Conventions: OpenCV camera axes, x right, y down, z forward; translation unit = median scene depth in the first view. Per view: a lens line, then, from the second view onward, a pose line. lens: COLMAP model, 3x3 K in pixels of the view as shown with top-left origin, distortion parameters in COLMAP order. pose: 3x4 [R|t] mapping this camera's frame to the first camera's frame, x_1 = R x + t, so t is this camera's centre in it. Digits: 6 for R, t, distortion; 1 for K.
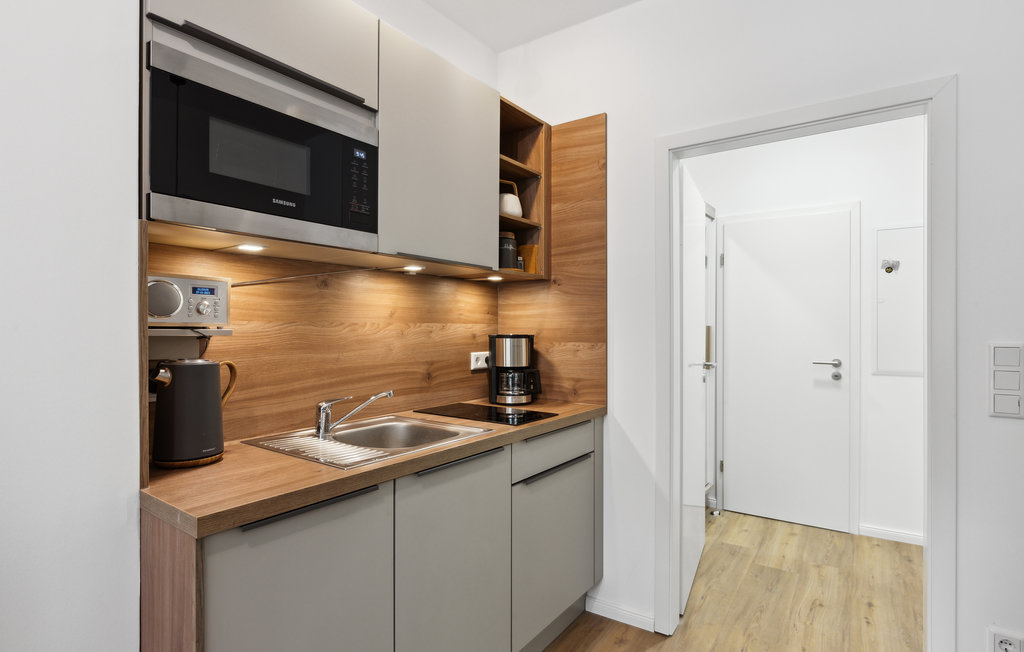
lens RADIAL K [[520.8, 0, 512.0], [0, 520.8, 326.0], [0, 0, 1]] dist [-0.002545, -0.000475]
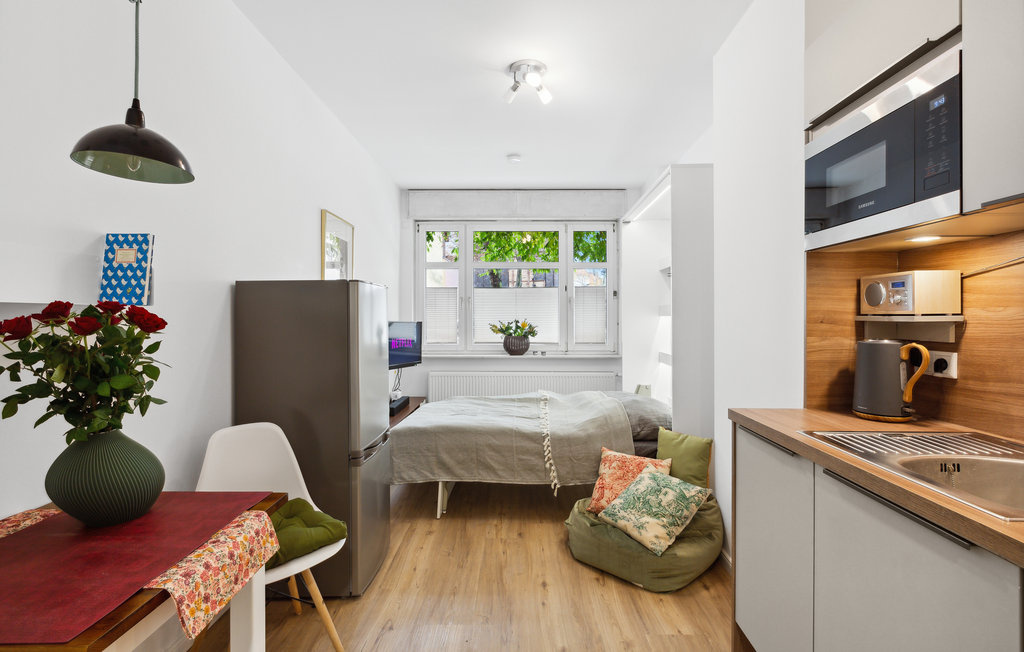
lens RADIAL K [[458.6, 0, 513.4], [0, 458.6, 316.9], [0, 0, 1]] dist [-0.000477, -0.000378]
pose [[-0.830373, -0.001607, -0.557205, 0.459695], [0.000383, 0.999994, -0.003455, 0.007011], [0.557207, -0.003083, -0.830368, 0.846878]]
